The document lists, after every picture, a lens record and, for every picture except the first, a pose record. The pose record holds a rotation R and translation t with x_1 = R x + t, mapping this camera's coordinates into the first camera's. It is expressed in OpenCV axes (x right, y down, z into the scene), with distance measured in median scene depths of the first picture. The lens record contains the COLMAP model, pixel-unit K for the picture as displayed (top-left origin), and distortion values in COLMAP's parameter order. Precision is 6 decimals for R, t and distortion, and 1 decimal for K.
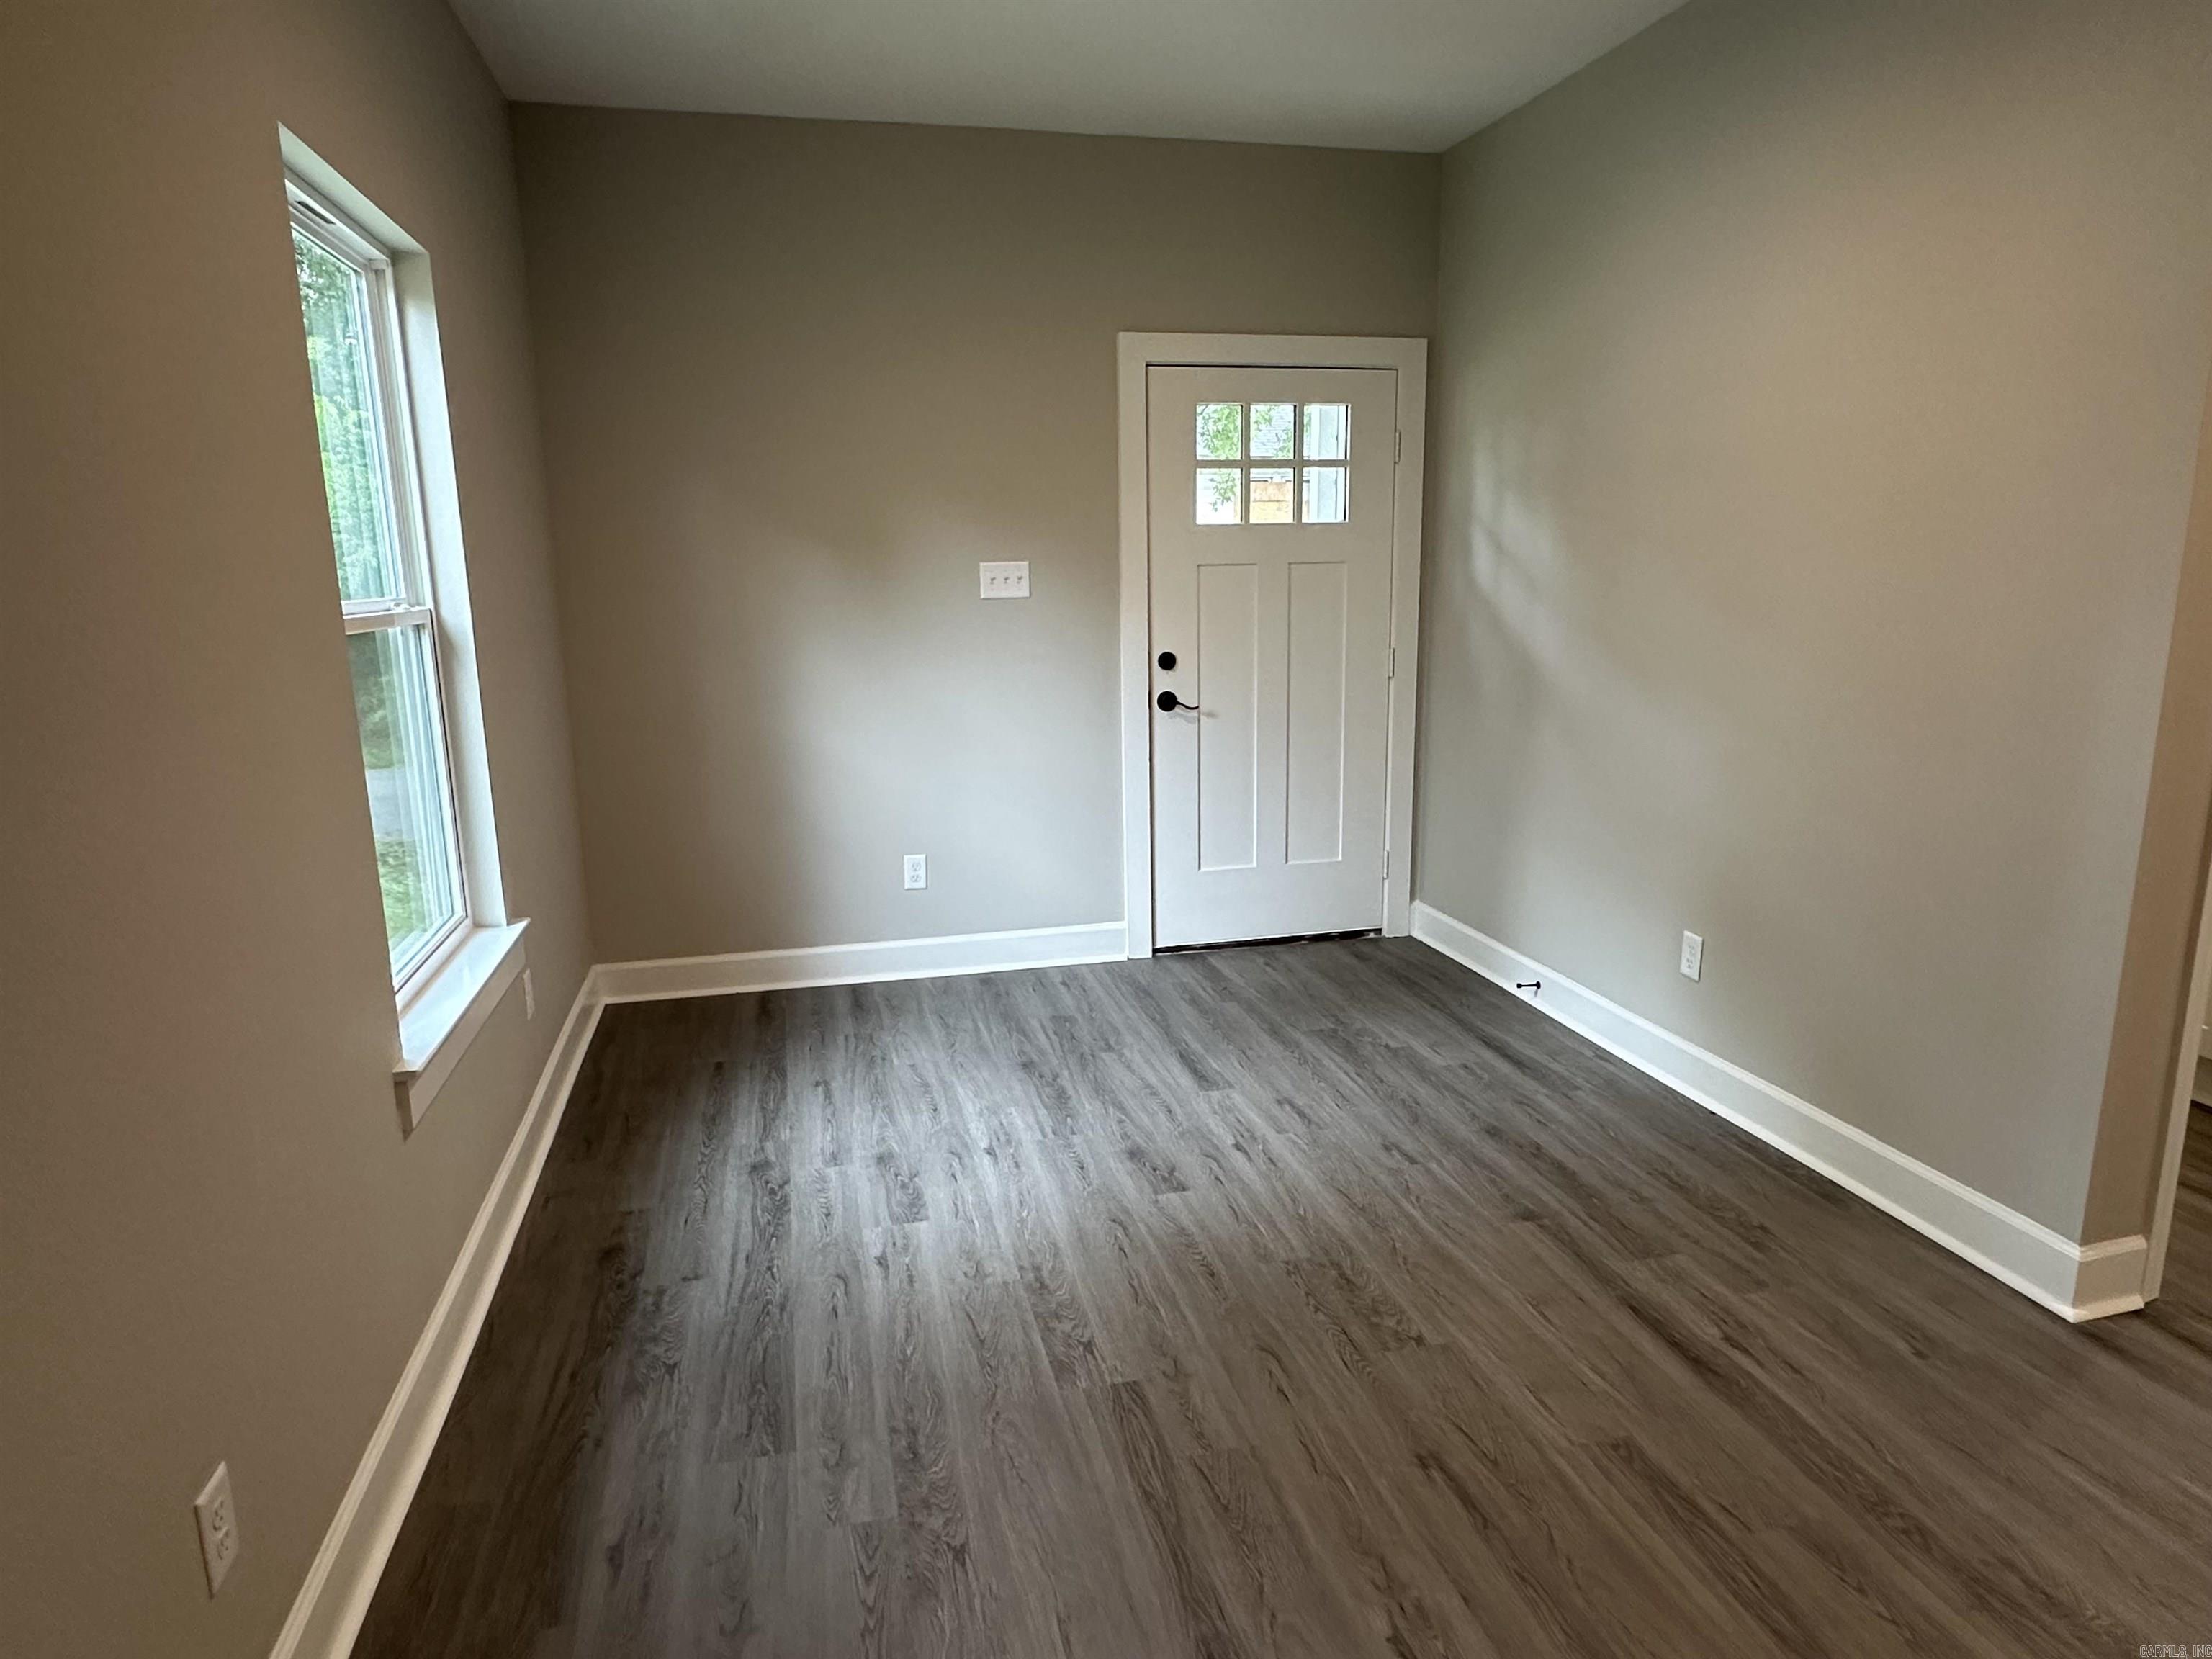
lens RADIAL K [[1317.9, 0, 1103.7], [0, 1317.9, 851.7], [0, 0, 1]] dist [-0.003245, 0.001248]
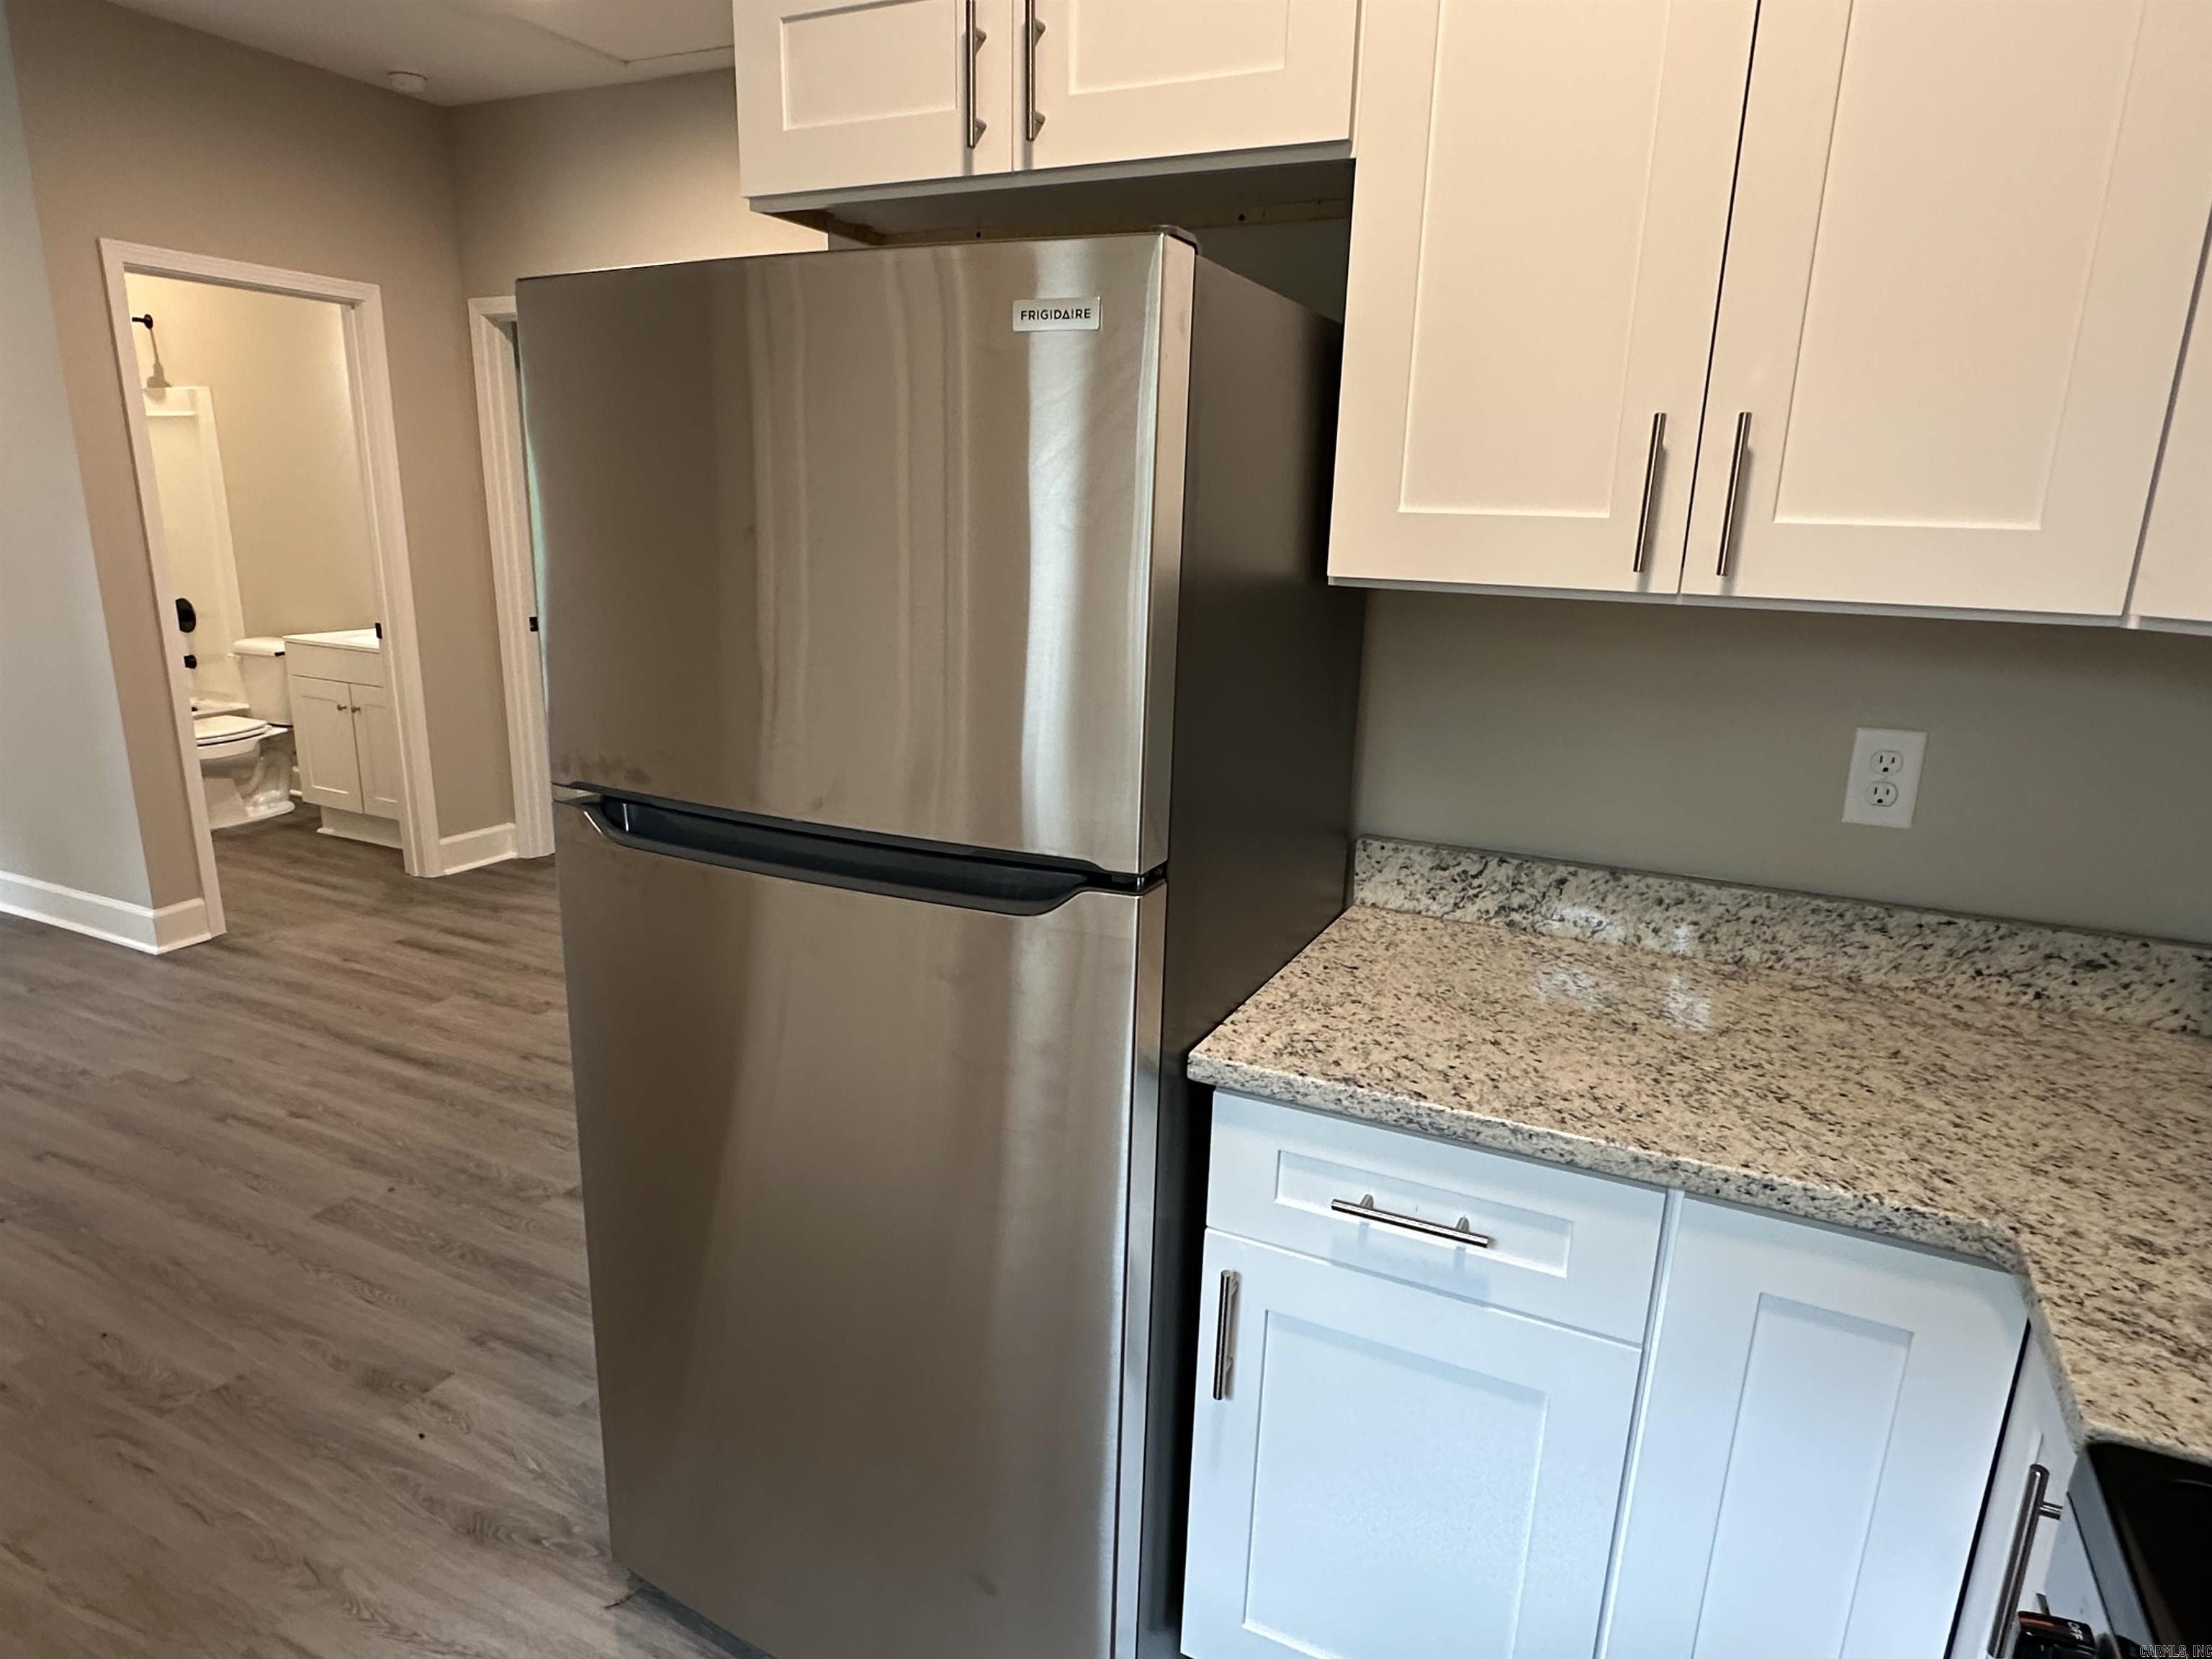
lens RADIAL K [[1327.4, 0, 1084.8], [0, 1327.4, 835.5], [0, 0, 1]] dist [-0.004488, 0.001890]
pose [[0.634634, -0.156515, 0.756798, 0.220355], [0.131558, 0.986863, 0.093774, 0.193704], [-0.761533, 0.040051, 0.646887, -0.936913]]
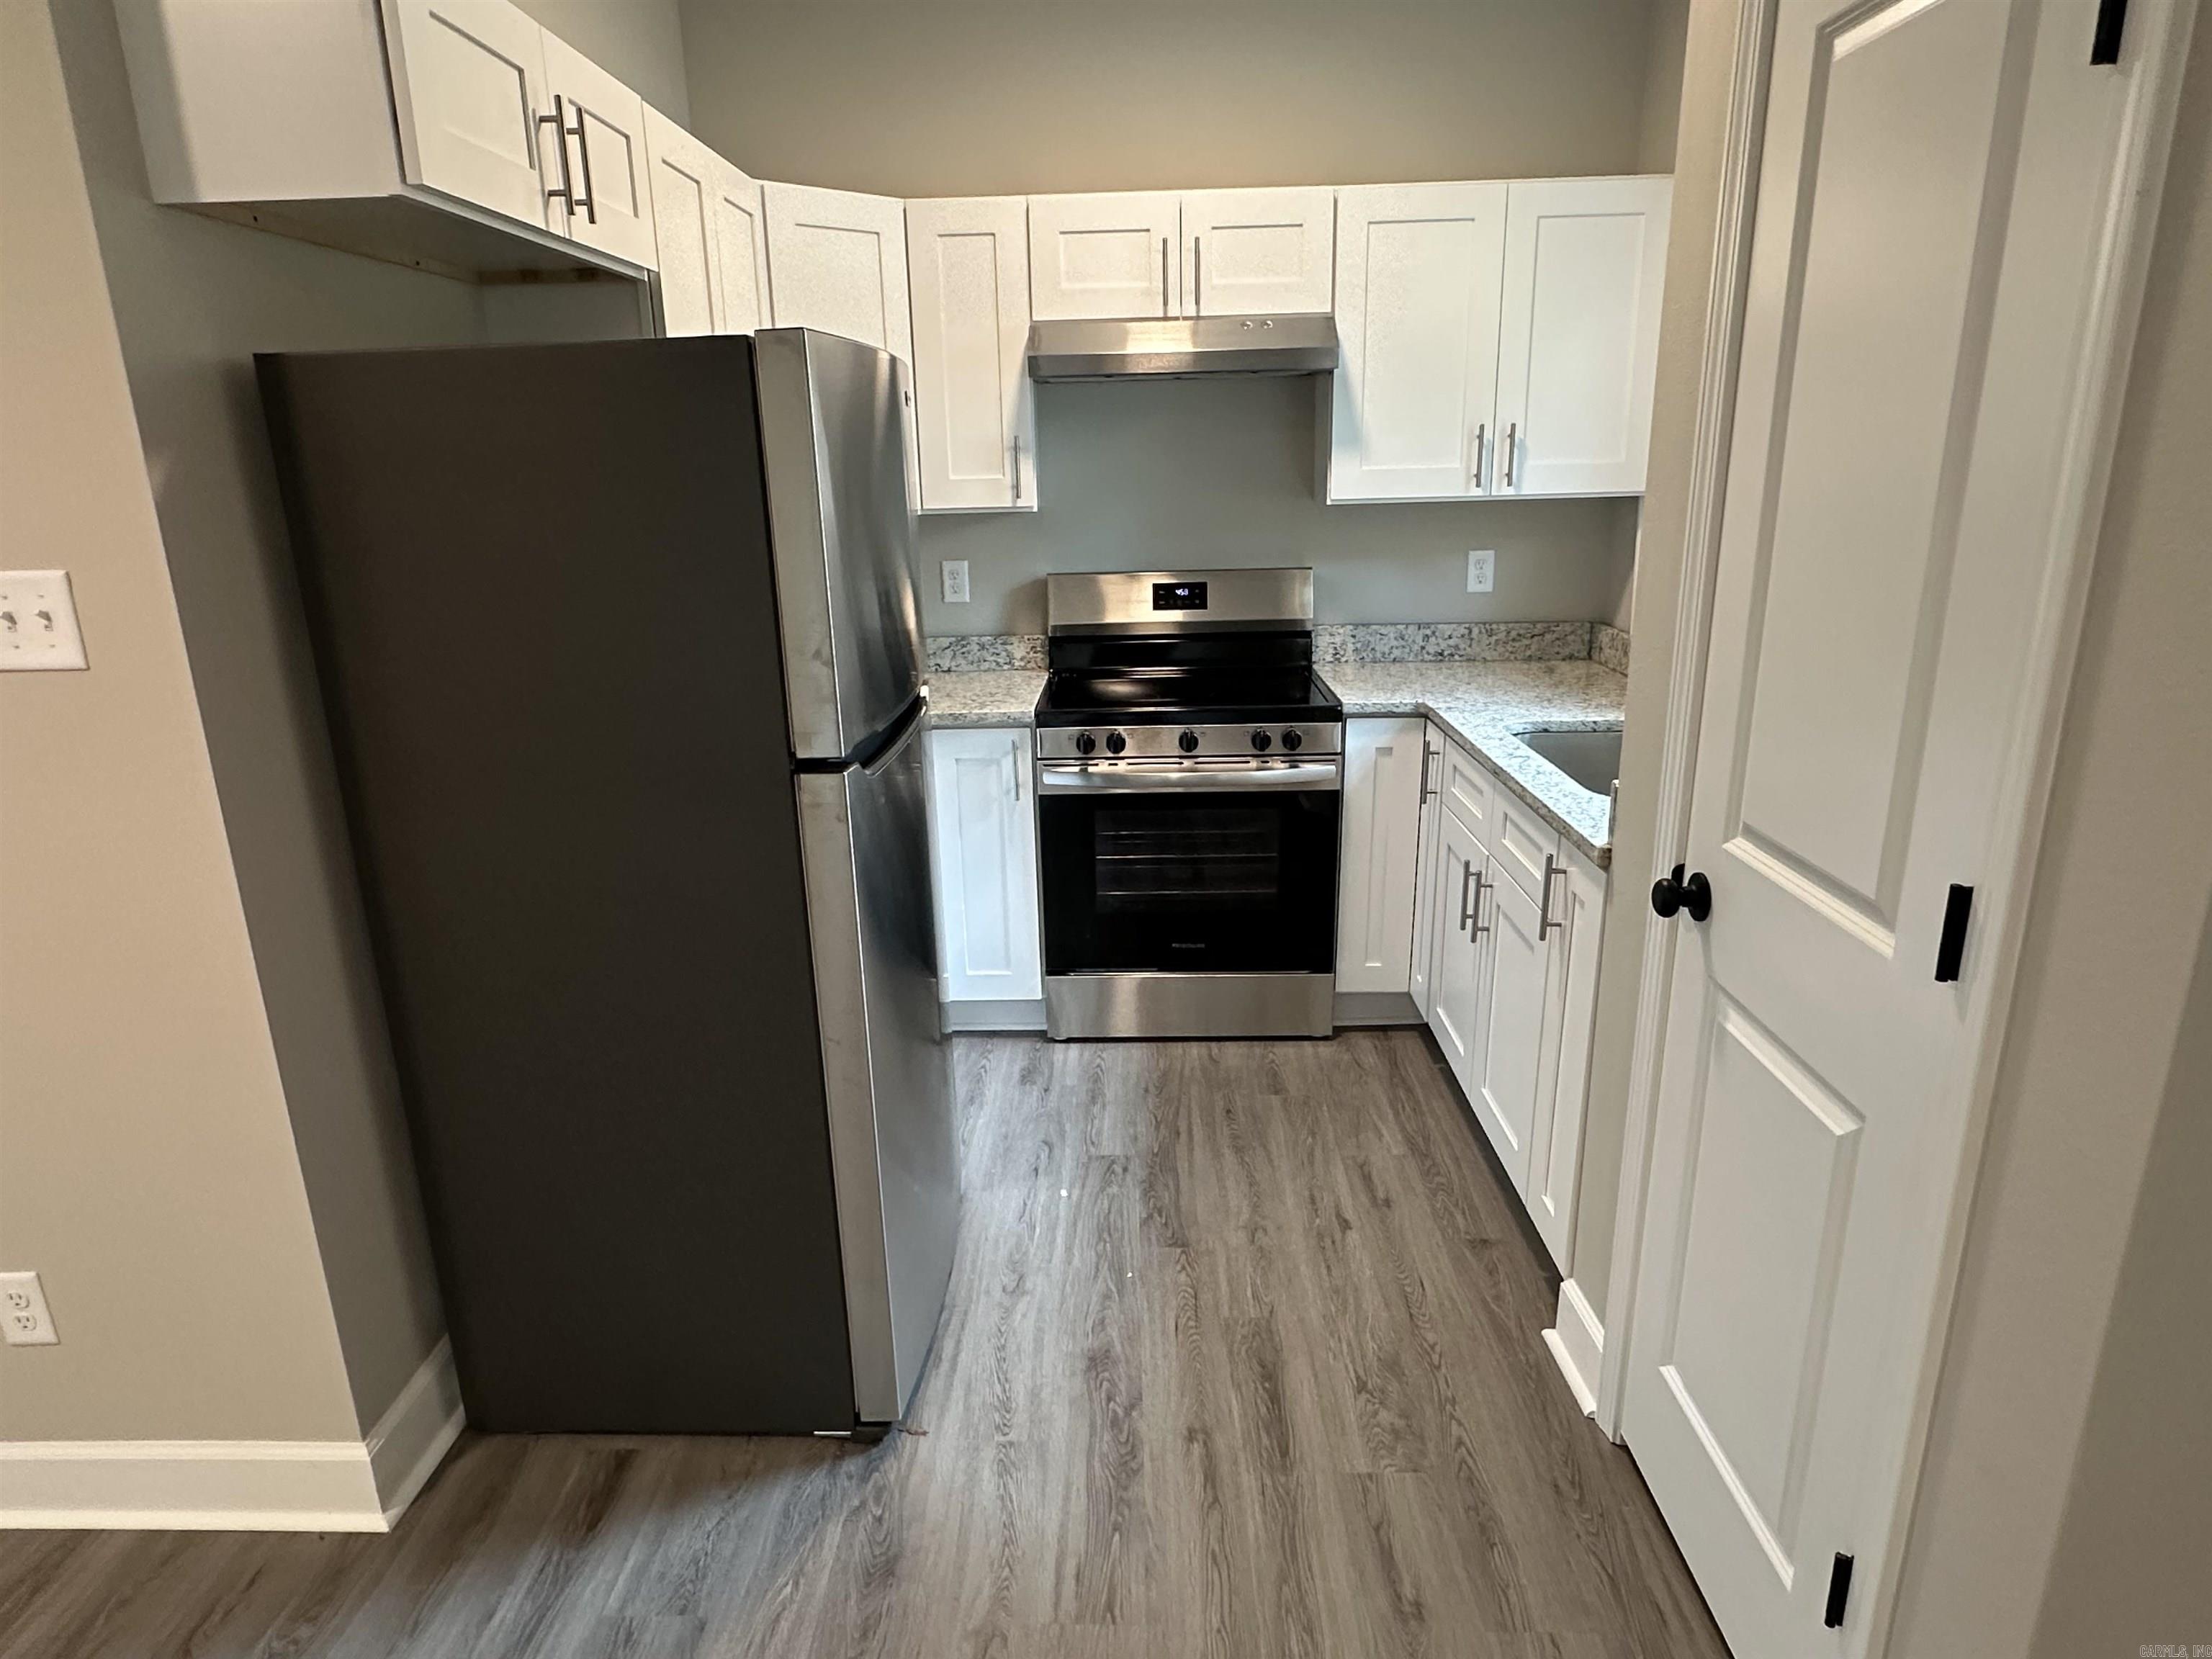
lens RADIAL K [[1310.8, 0, 1093.1], [0, 1310.8, 835.7], [0, 0, 1]] dist [-0.007568, -0.002938]
pose [[-0.966358, -0.035131, 0.254792, 0.223820], [0.091878, 0.878114, 0.469547, -0.075746], [-0.240232, 0.477160, -0.845344, 0.174976]]
